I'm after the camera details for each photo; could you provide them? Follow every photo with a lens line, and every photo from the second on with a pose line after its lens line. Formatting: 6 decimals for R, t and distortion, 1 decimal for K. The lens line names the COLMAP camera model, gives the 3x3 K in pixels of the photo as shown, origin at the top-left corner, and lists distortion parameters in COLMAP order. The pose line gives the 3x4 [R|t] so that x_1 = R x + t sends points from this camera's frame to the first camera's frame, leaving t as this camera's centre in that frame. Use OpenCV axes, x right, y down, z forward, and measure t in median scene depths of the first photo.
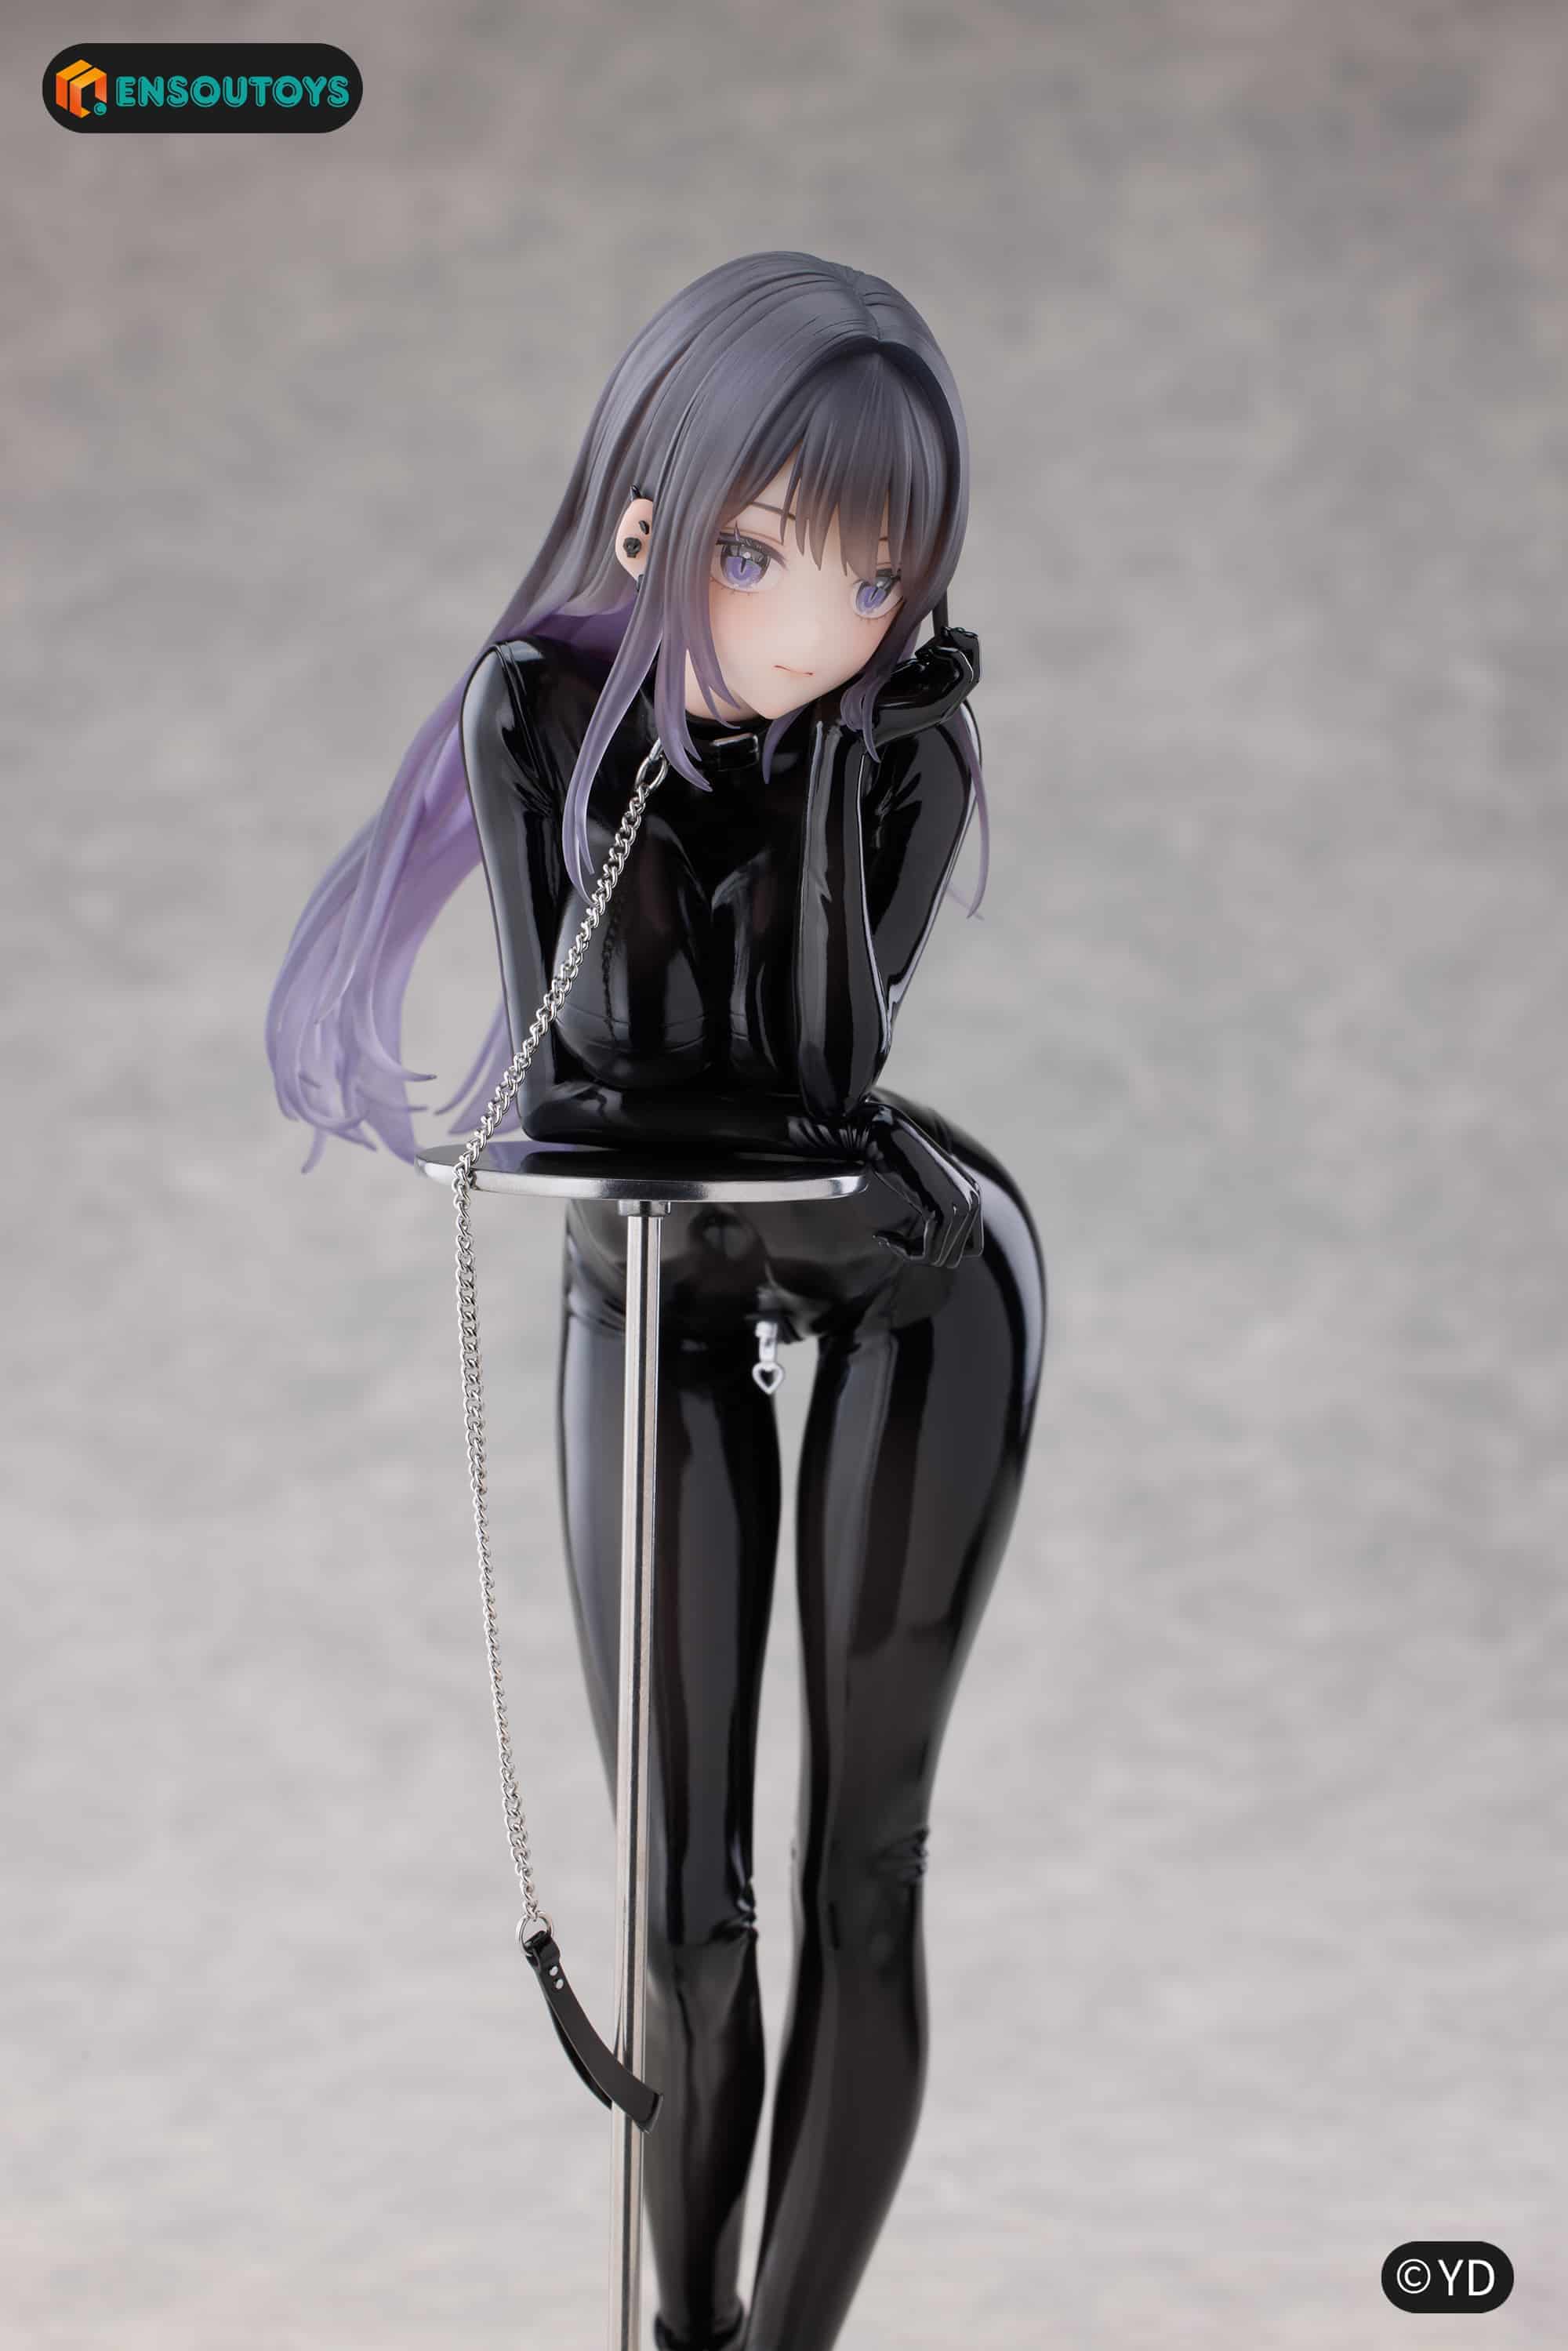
lens RADIAL K [[6931.4, 0, 786.4], [0, 6931.4, 1229.4], [0, 0, 1]] dist [0.254945, 0.123727]
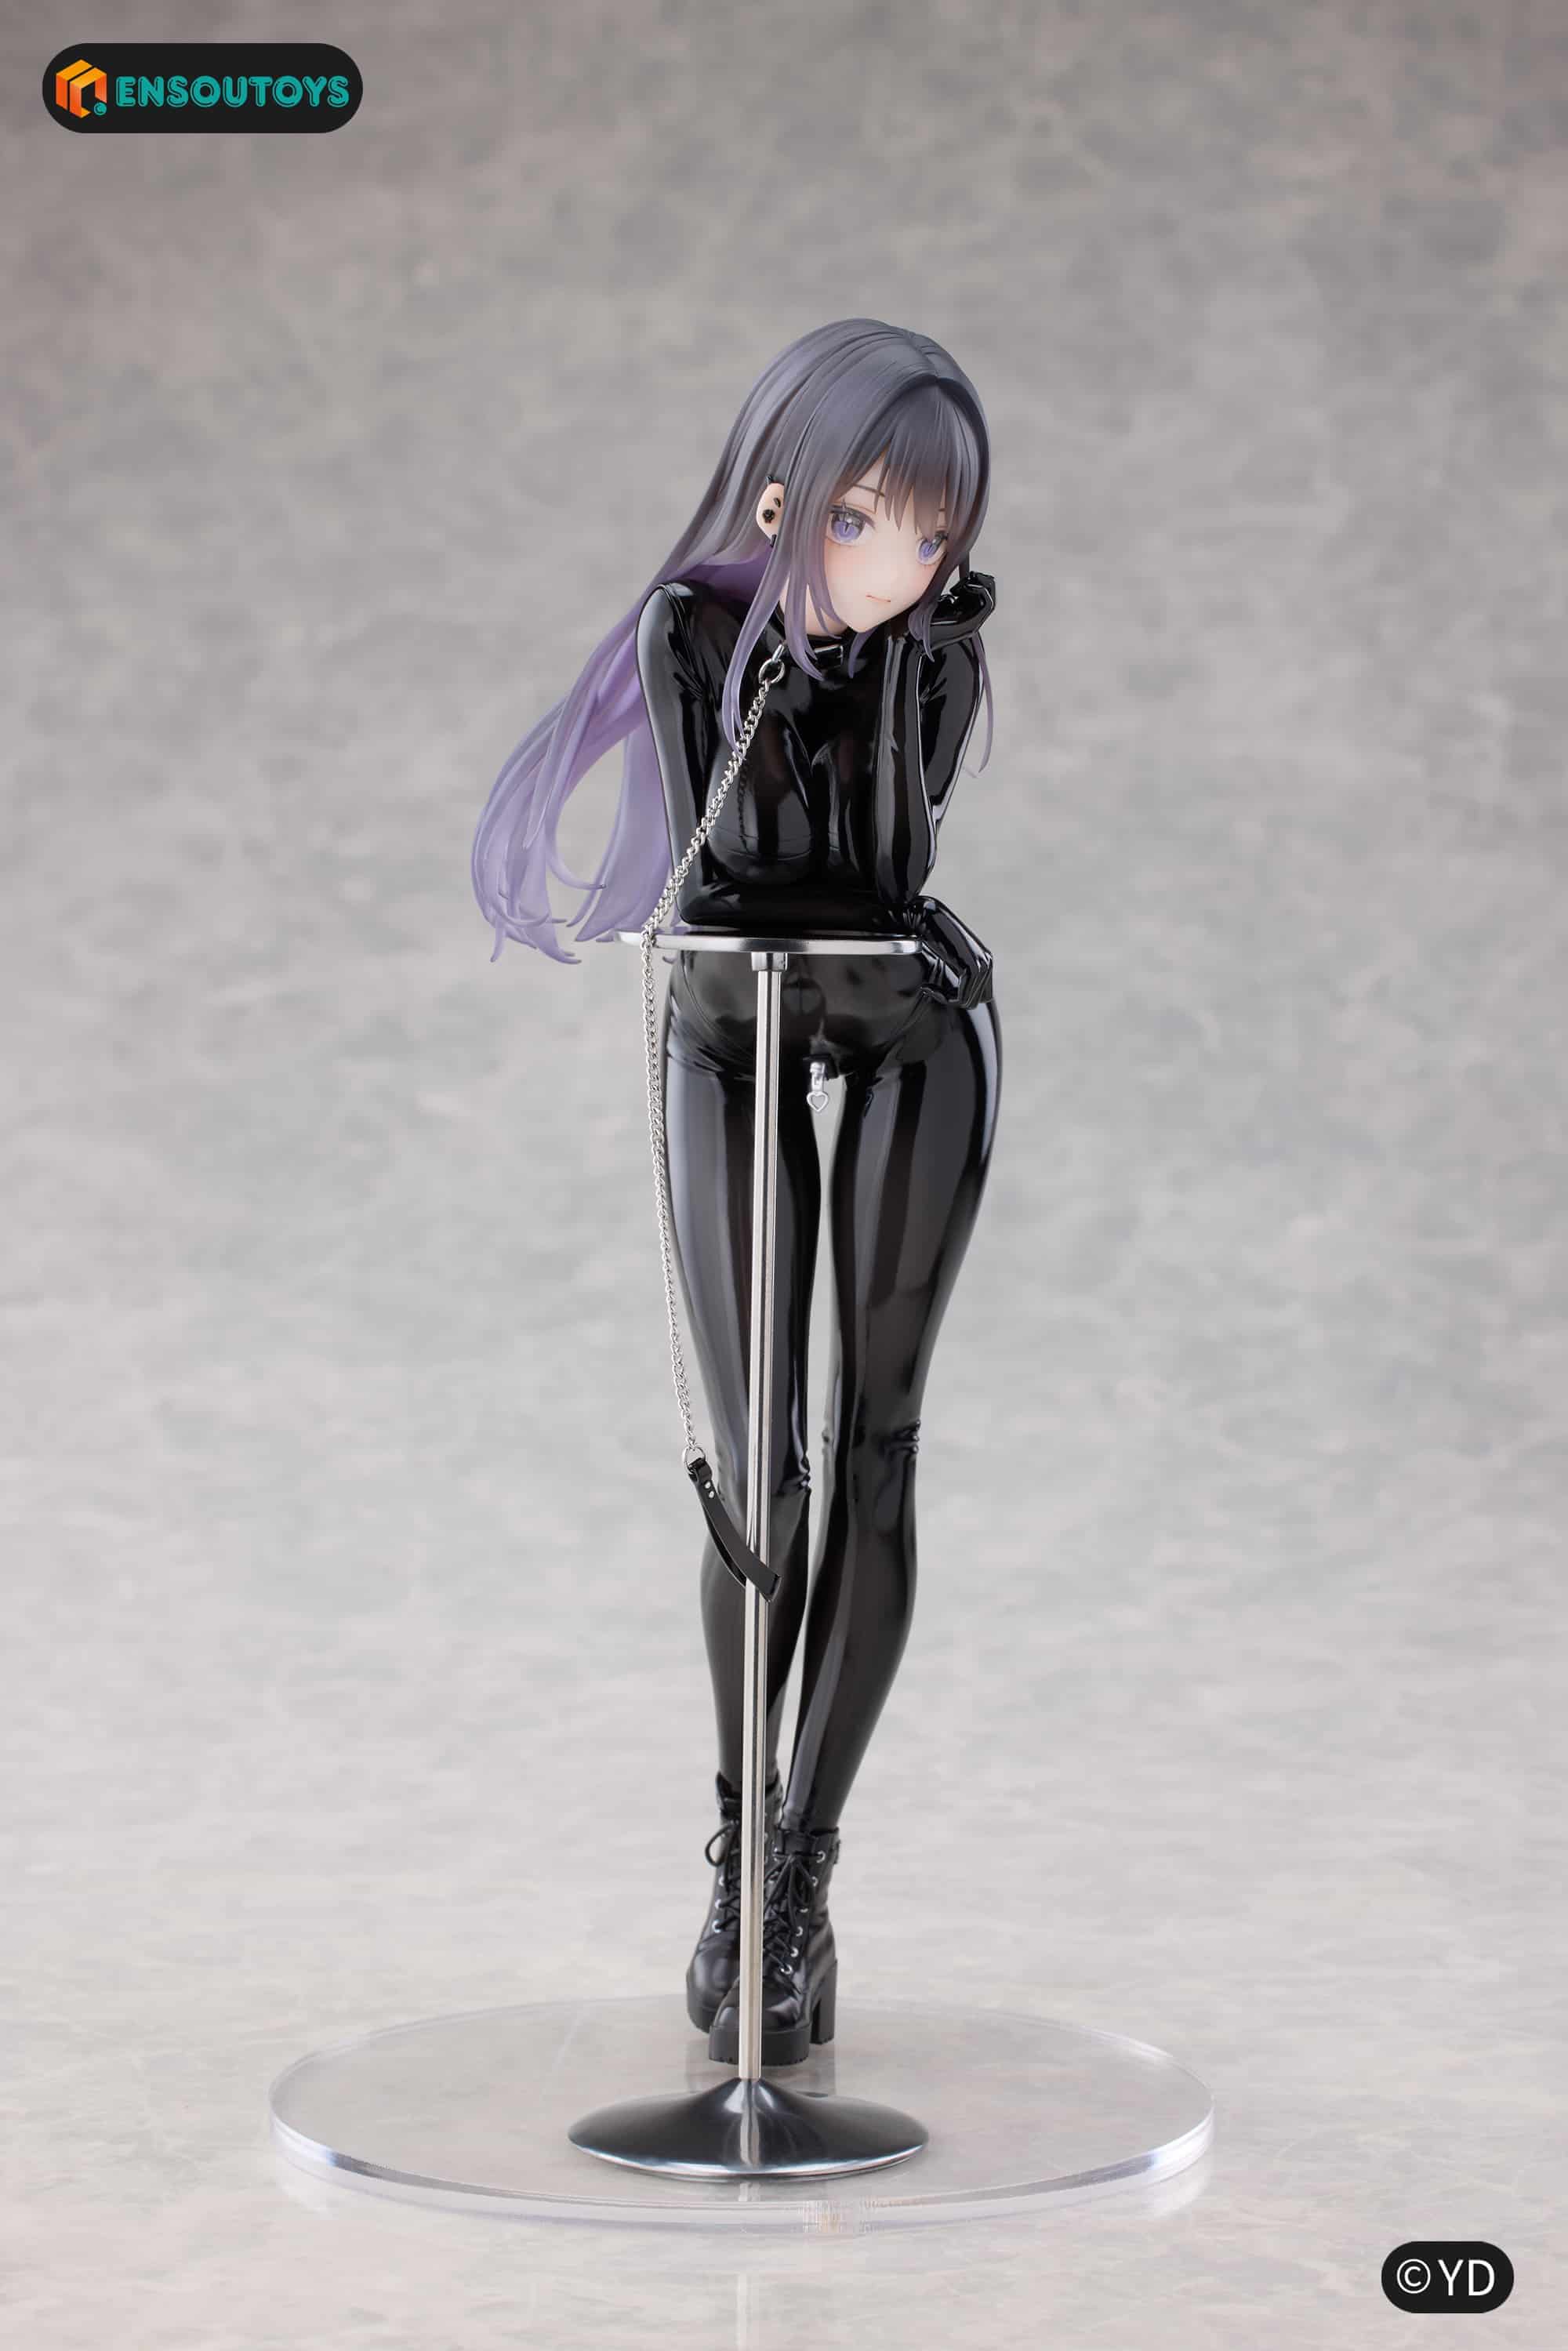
lens RADIAL K [[6793.9, 0, 789.7], [0, 6793.9, 1172.1], [0, 0, 1]] dist [0.251172, 0.212559]
pose [[0.999612, 0.002559, -0.027739, 0.010744], [-0.003288, 0.999650, -0.026259, 0.036885], [0.027662, 0.026340, 0.999270, -0.207188]]
